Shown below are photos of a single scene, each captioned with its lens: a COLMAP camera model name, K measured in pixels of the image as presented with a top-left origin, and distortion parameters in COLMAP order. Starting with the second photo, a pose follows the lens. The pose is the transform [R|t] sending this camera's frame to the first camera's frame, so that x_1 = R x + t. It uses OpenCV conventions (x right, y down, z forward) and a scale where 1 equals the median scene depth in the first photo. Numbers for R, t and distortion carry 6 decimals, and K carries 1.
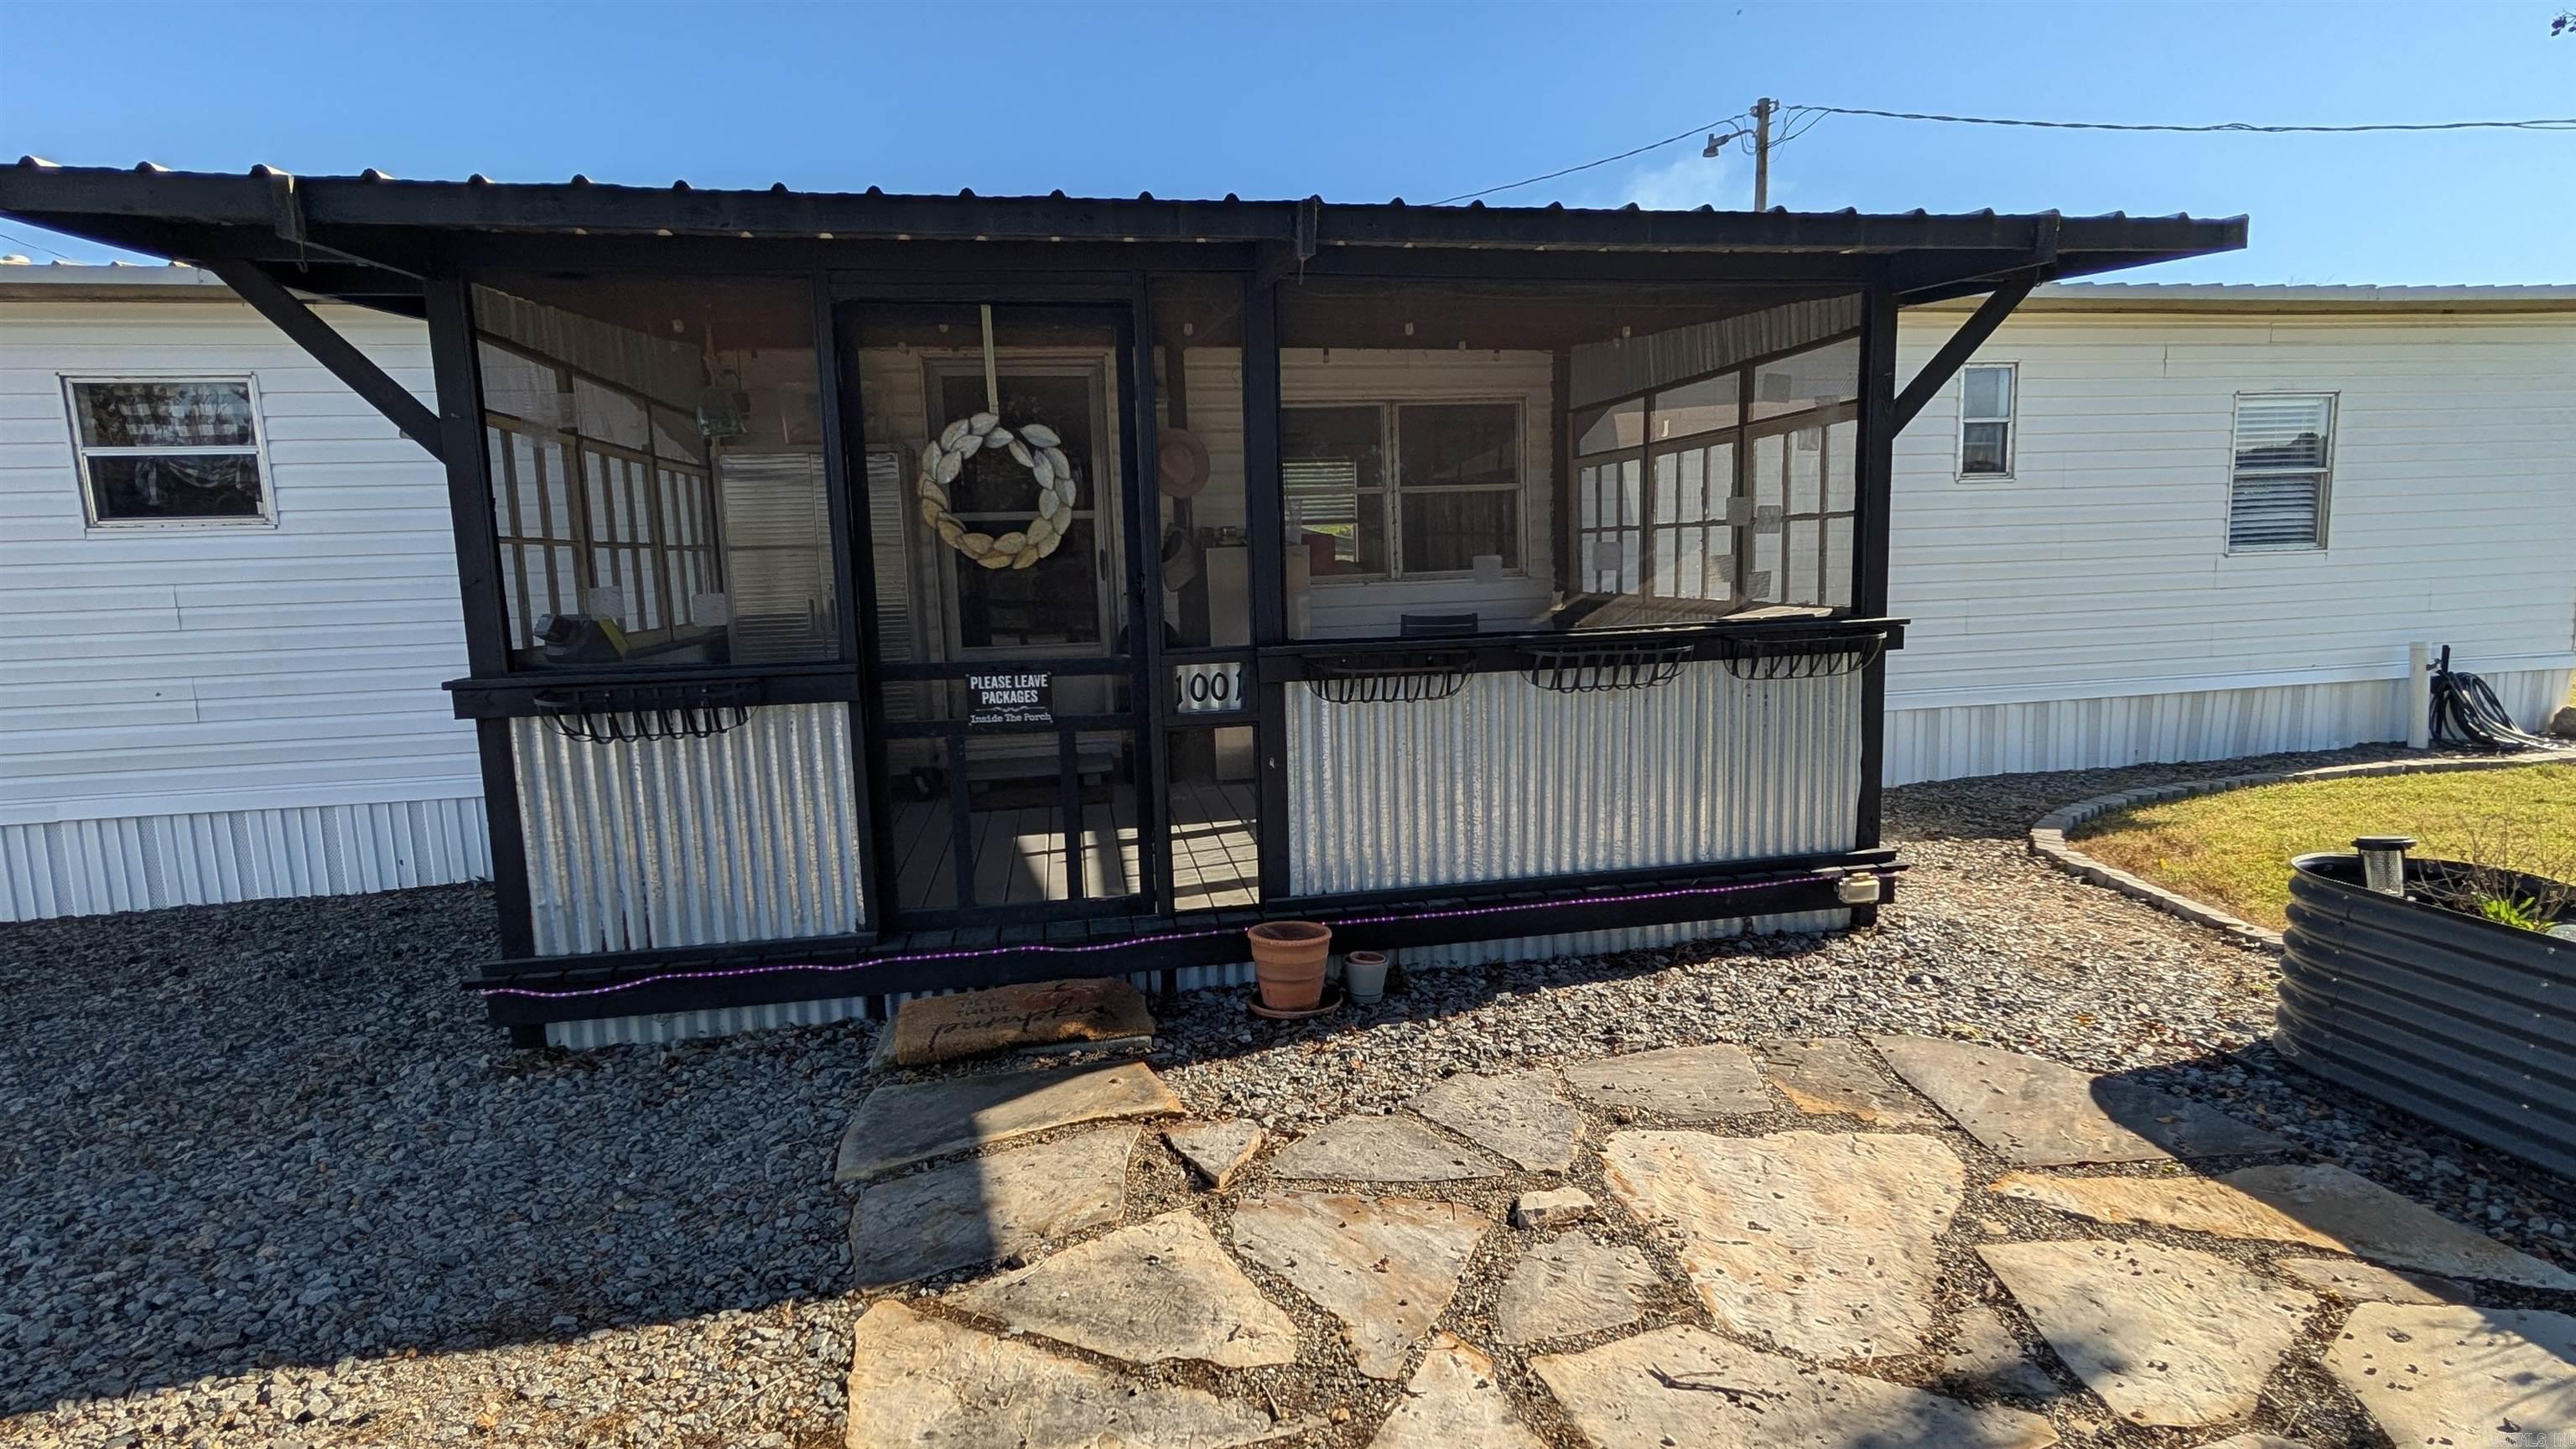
lens RADIAL K [[1255.8, 0, 1280.4], [0, 1255.8, 721.5], [0, 0, 1]] dist [0.000439, 0.000278]
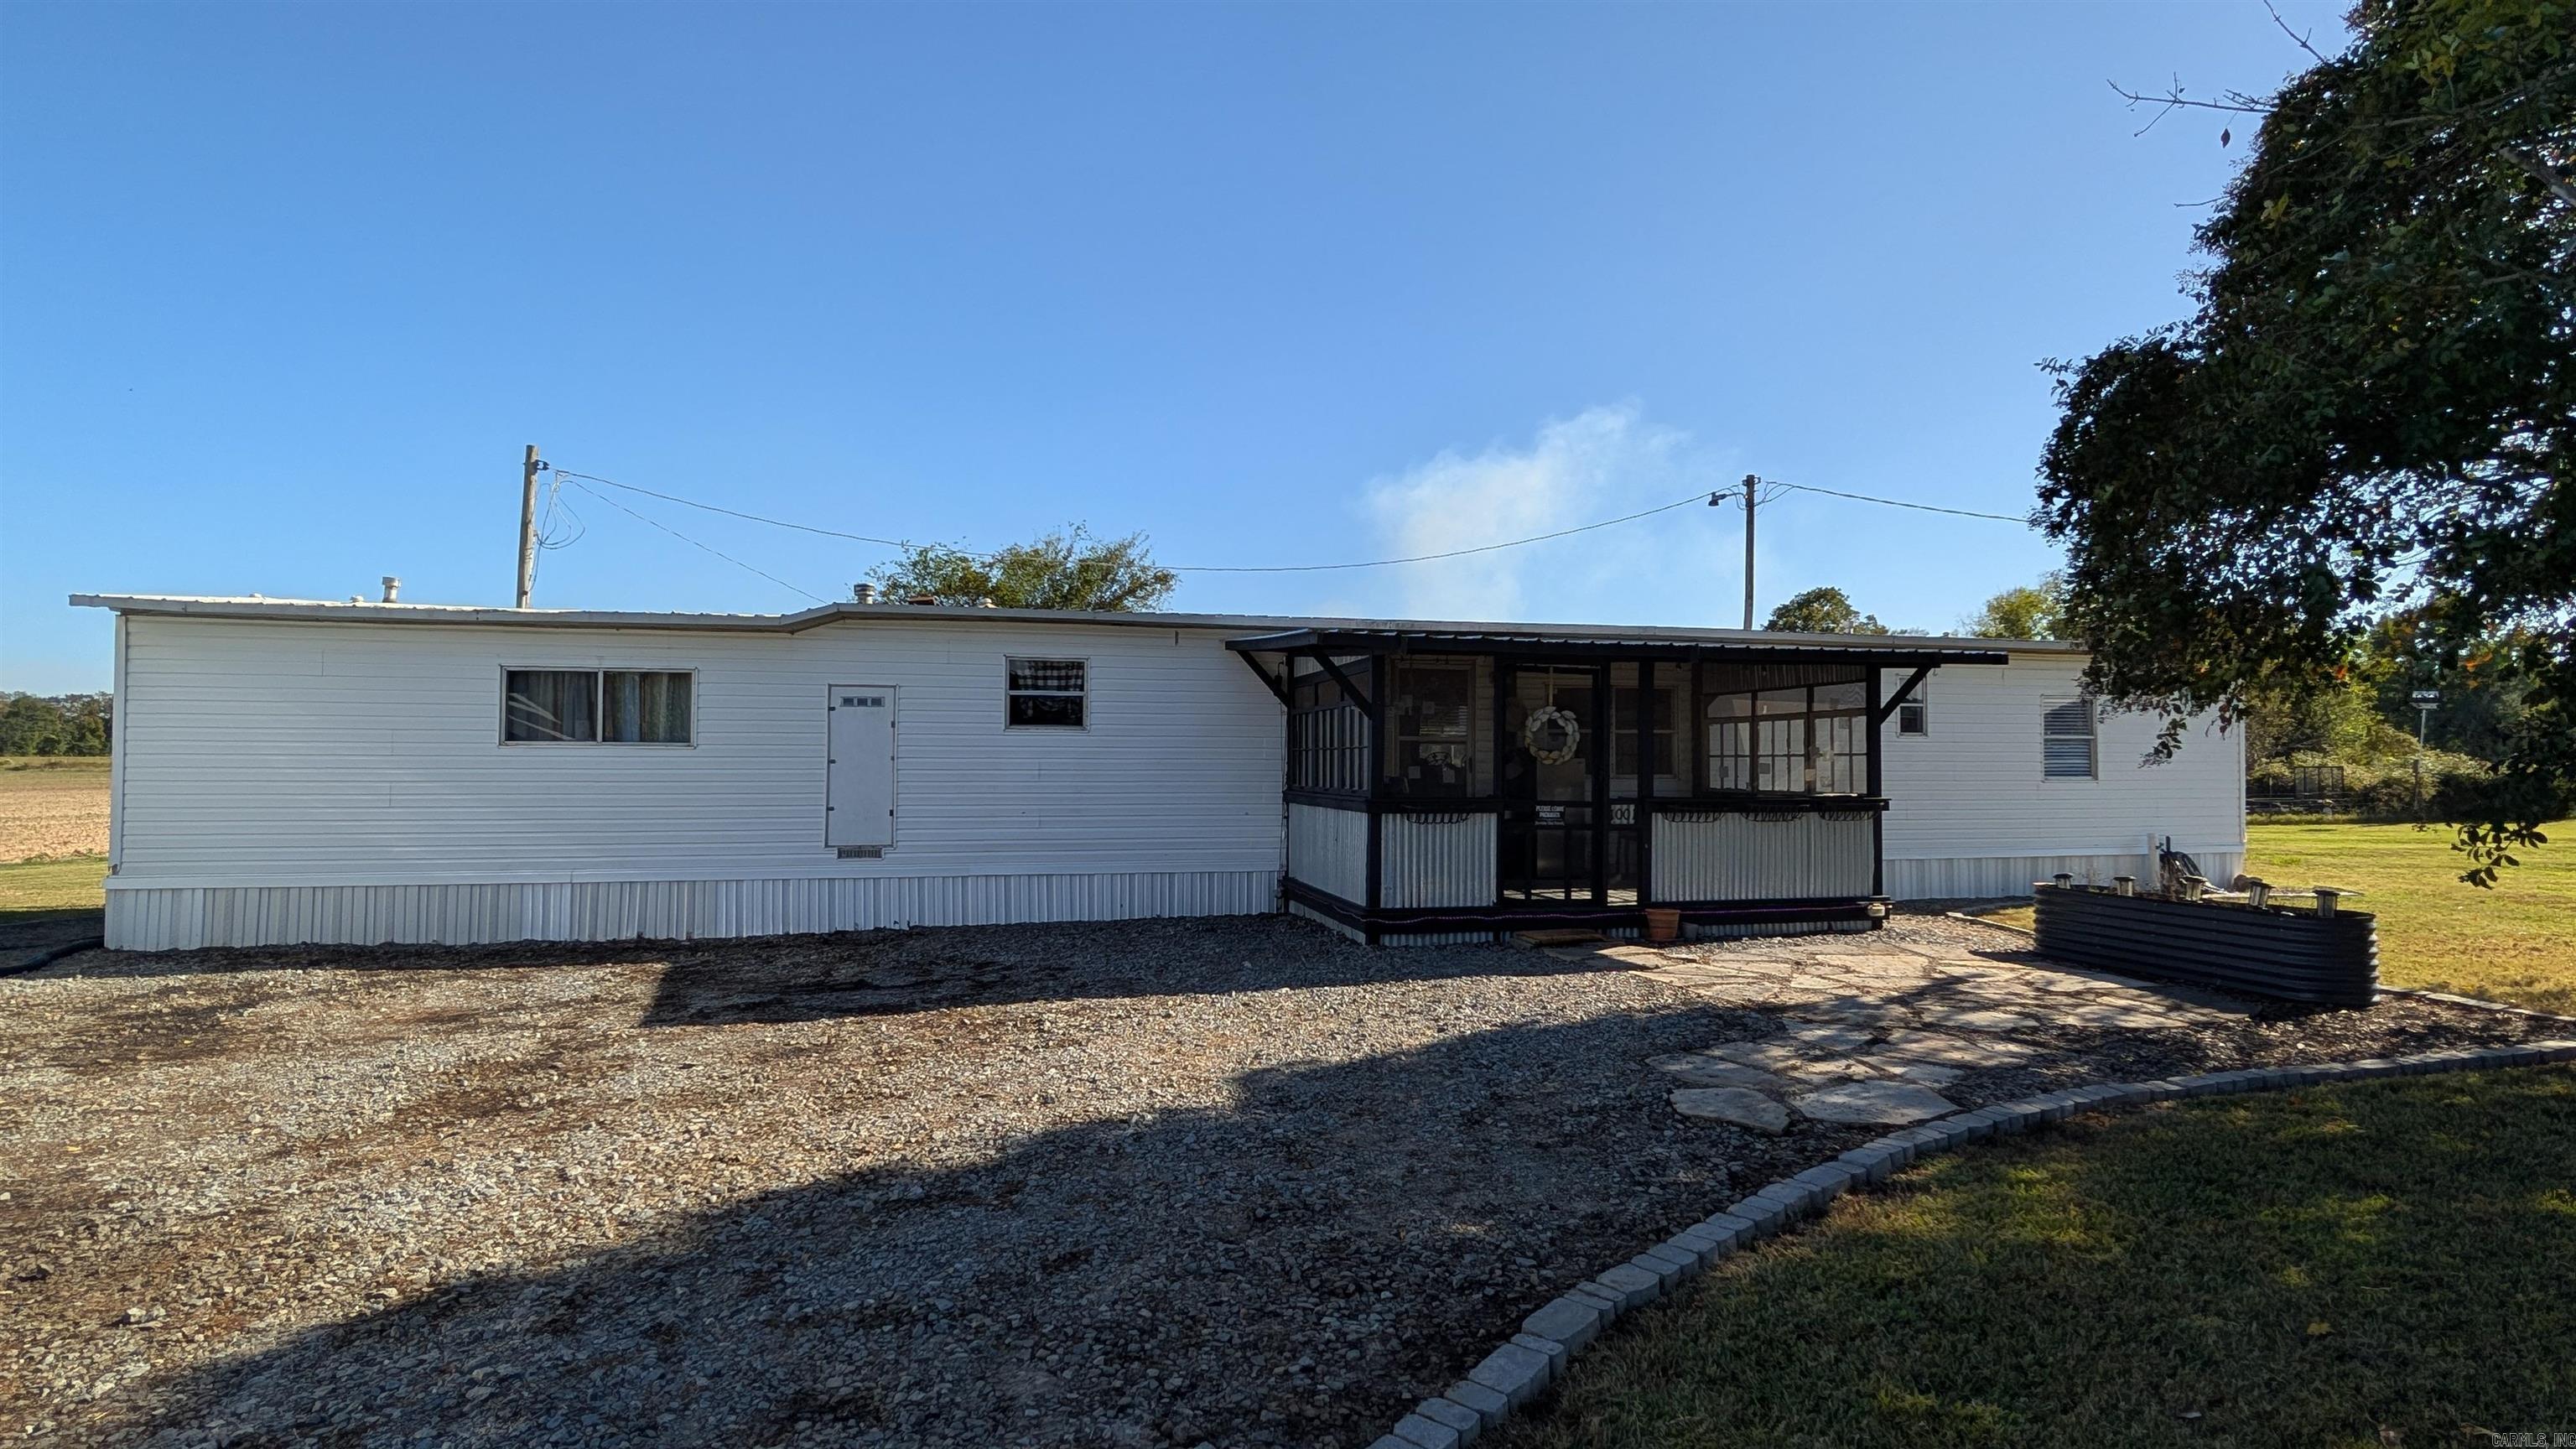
lens RADIAL K [[1255.8, 0, 1270.3], [0, 1255.8, 733.2], [0, 0, 1]] dist [0.000439, 0.000278]
pose [[0.998409, 0.036109, 0.043319, -0.784879], [-0.028899, 0.987204, -0.156822, 0.203643], [-0.048428, 0.155320, 0.986676, -1.319577]]
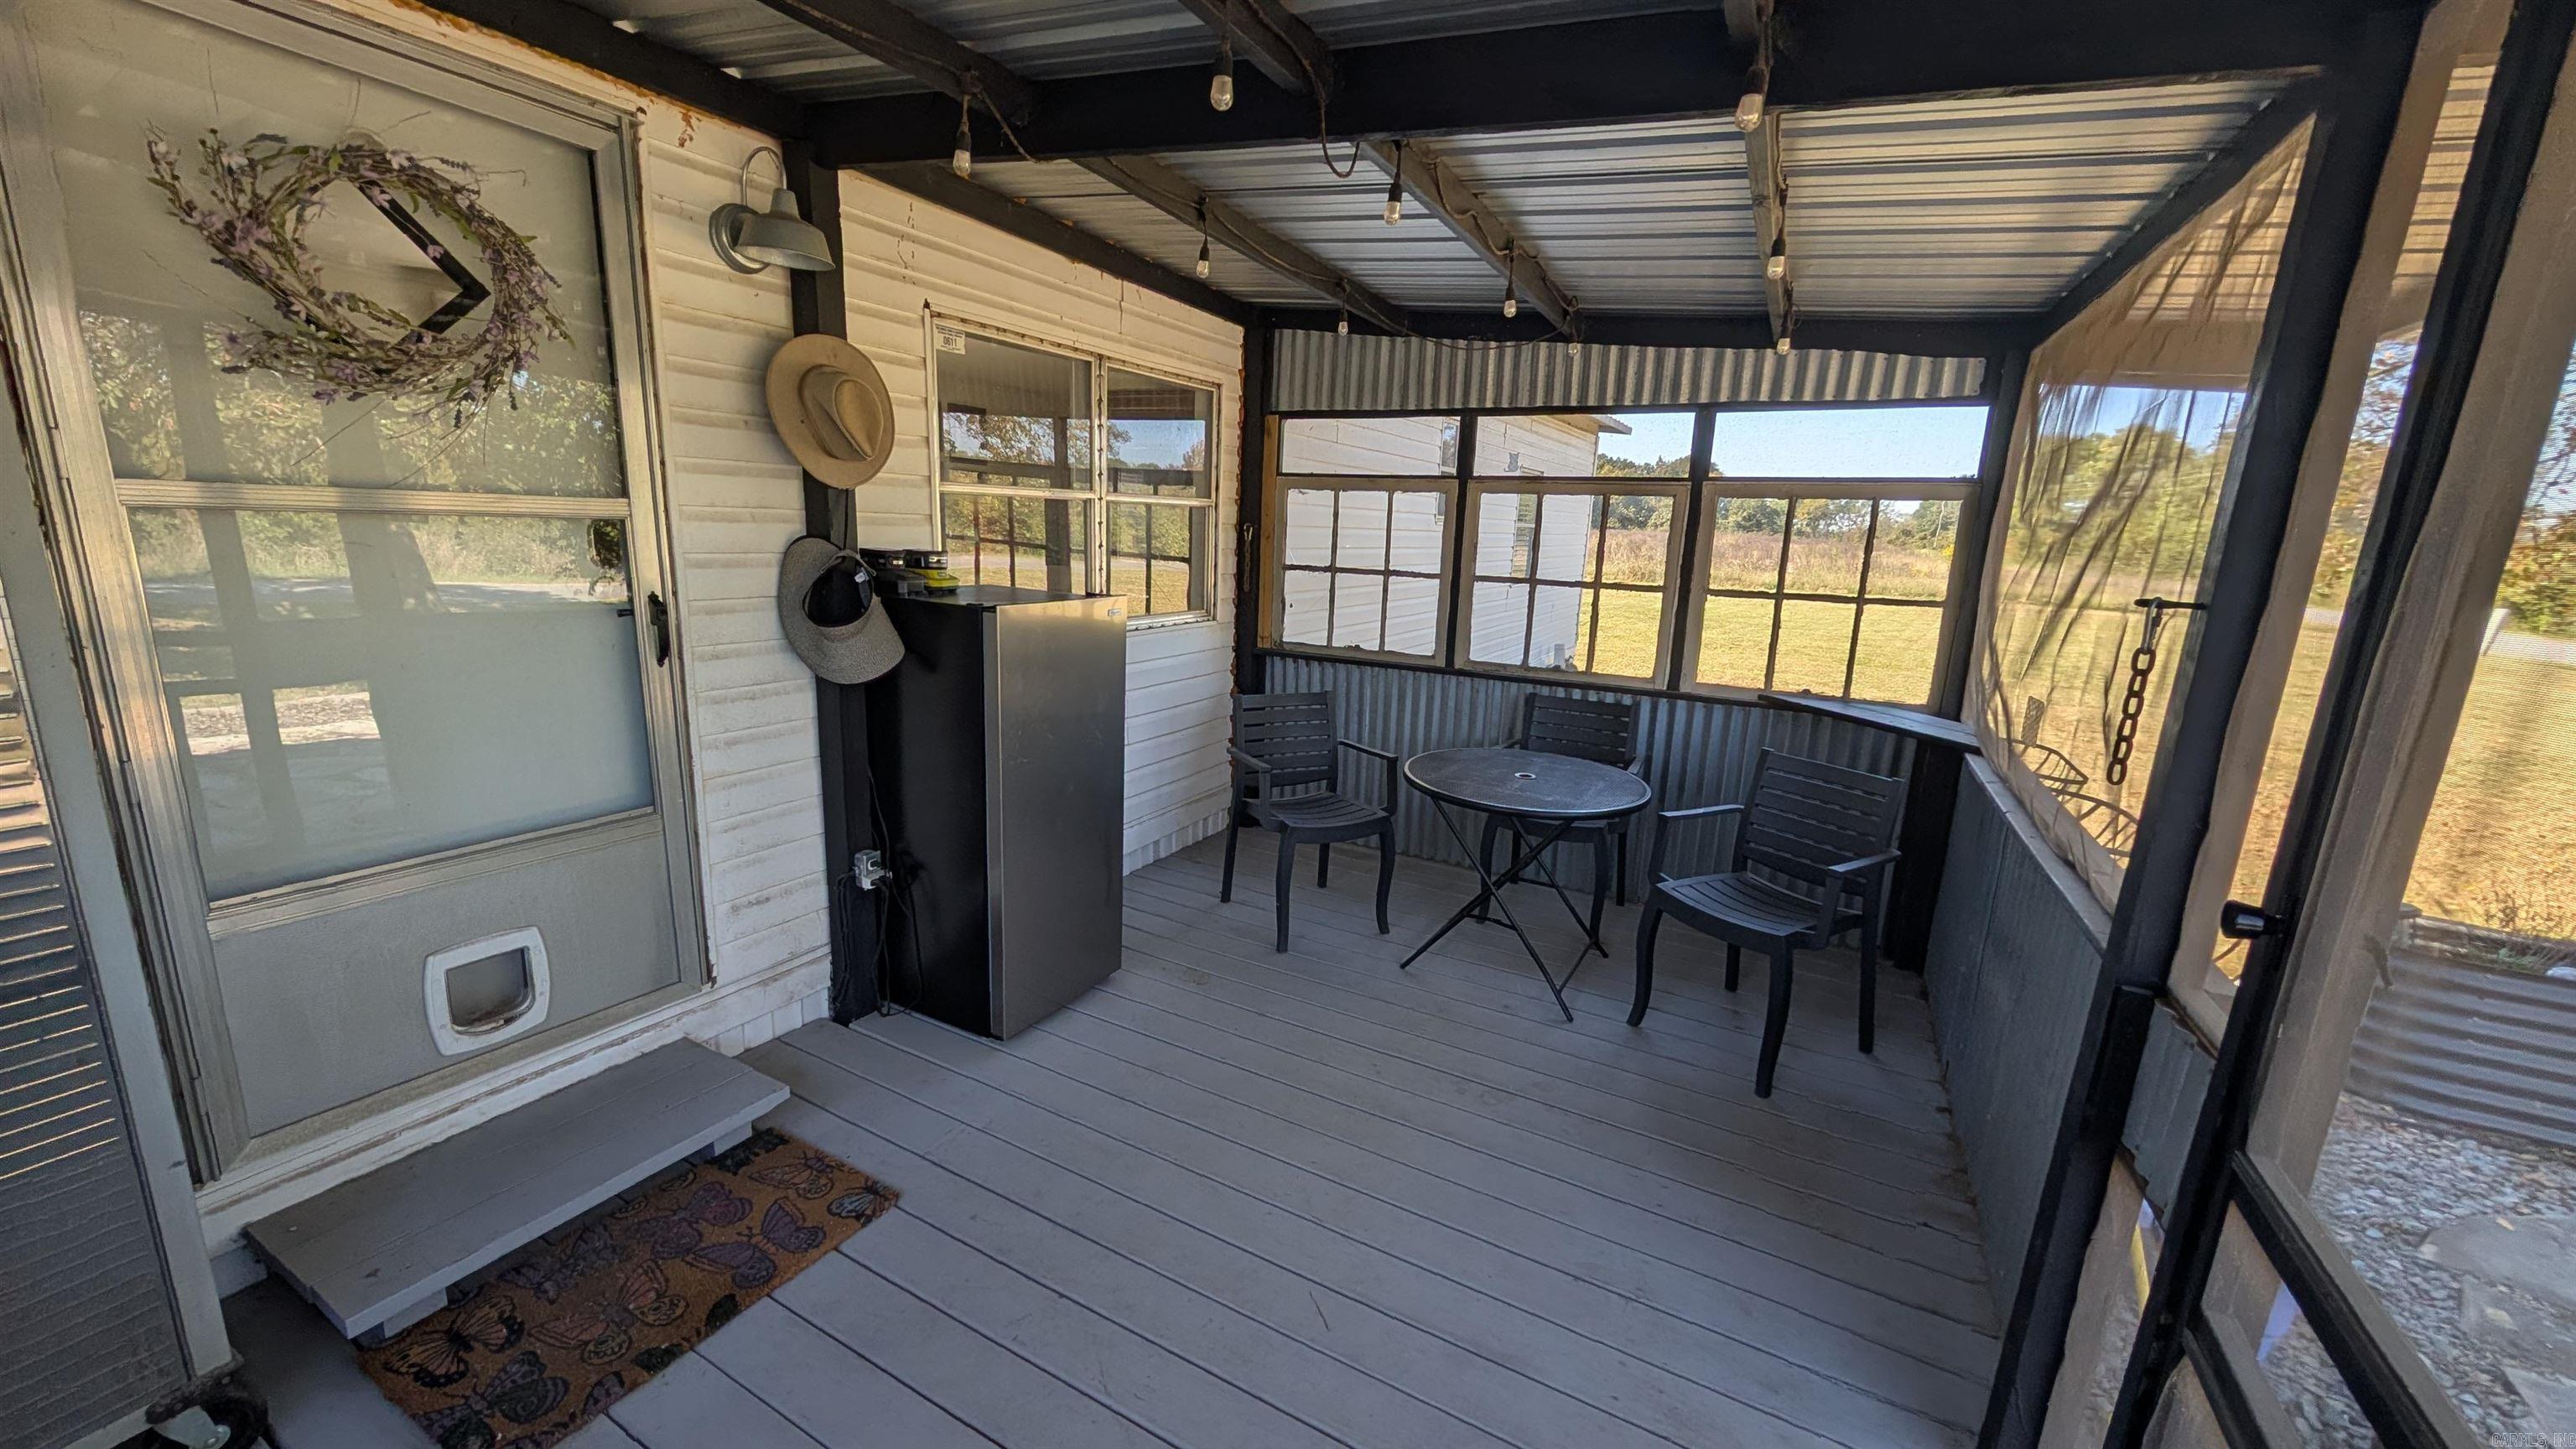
lens RADIAL K [[967.2, 0, 1292.3], [0, 967.2, 734.1], [0, 0, 1]] dist [-0.001998, 0.000246]
pose [[0.618749, -0.113781, 0.777305, -0.394641], [0.046350, 0.993019, 0.108462, -0.169942], [-0.784220, -0.031082, 0.619704, 0.926096]]
